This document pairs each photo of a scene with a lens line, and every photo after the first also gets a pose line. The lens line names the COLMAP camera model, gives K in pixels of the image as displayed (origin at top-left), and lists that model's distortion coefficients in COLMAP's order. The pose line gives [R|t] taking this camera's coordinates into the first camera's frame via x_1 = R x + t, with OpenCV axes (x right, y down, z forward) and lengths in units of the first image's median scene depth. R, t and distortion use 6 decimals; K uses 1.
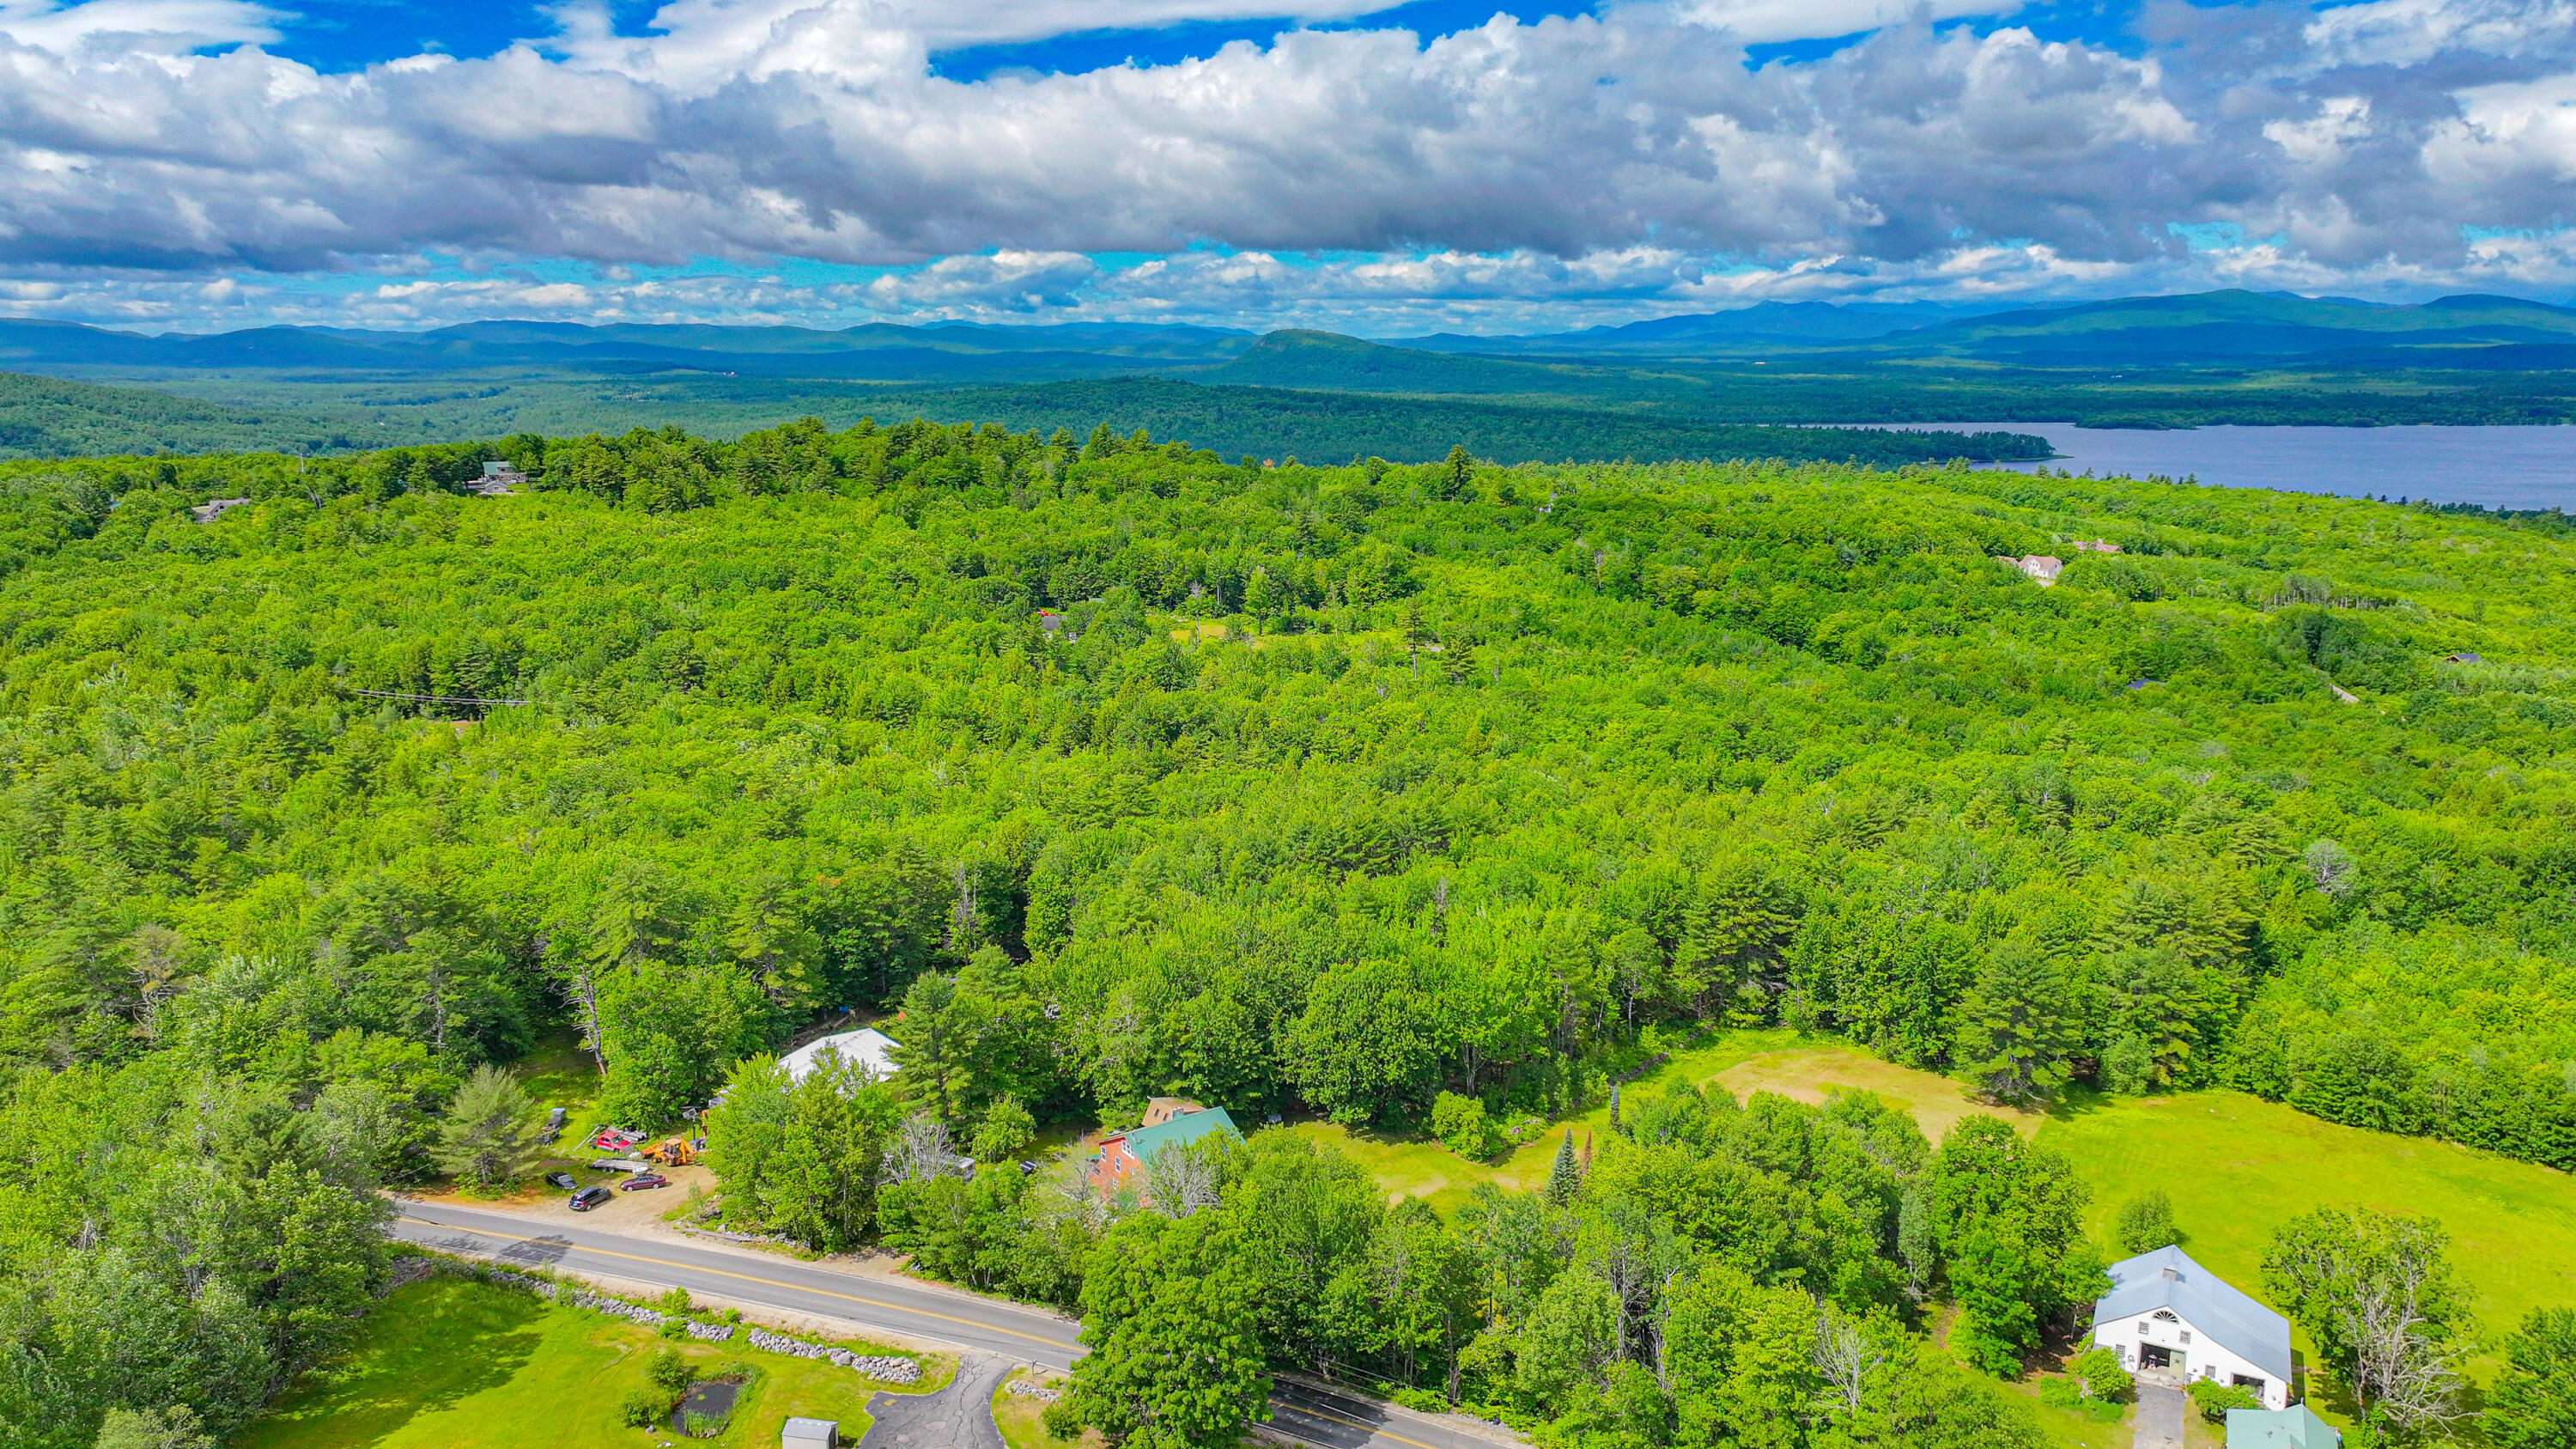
lens RADIAL K [[1803.2, 0, 1304.5], [0, 1803.2, 730.1], [0, 0, 1]] dist [-0.003720, 0.015595]
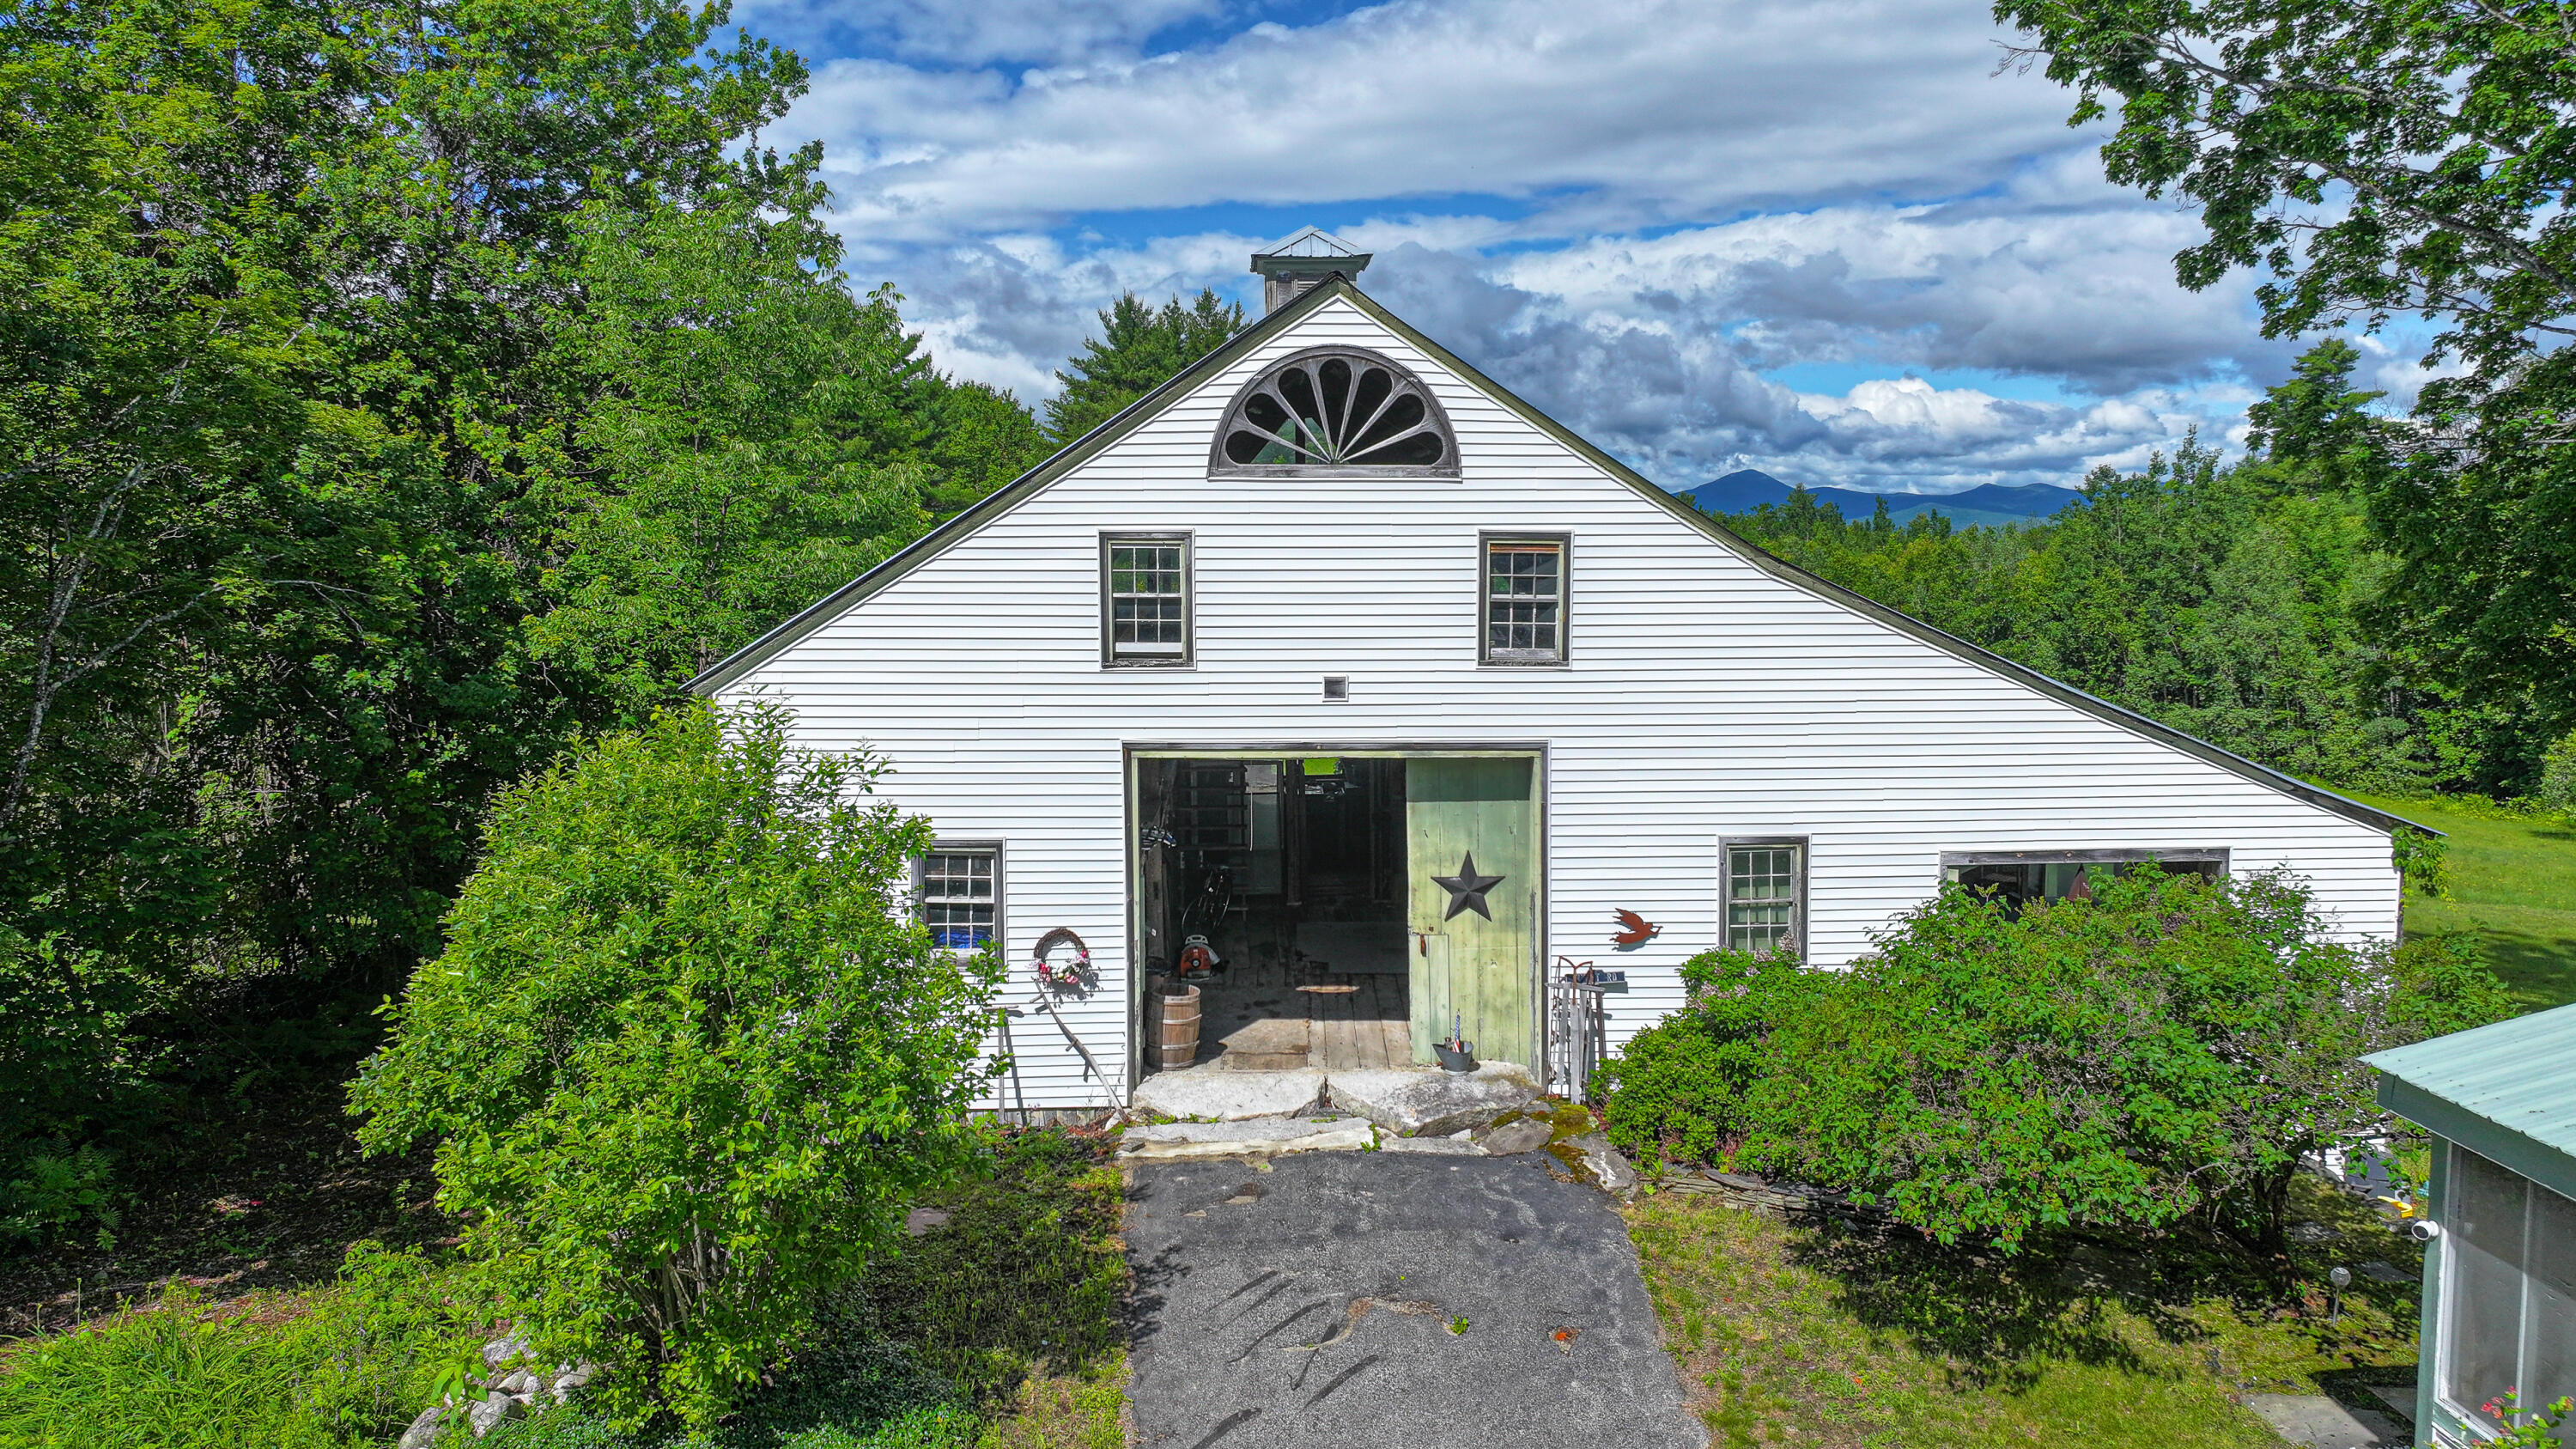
lens RADIAL K [[1805.3, 0, 1294.0], [0, 1805.3, 718.4], [0, 0, 1]] dist [-0.001297, 0.010281]
pose [[0.876558, -0.043210, 0.479353, 0.096467], [0.097677, 0.991207, -0.089264, 0.078933], [-0.471281, 0.125067, 0.873071, 0.206827]]
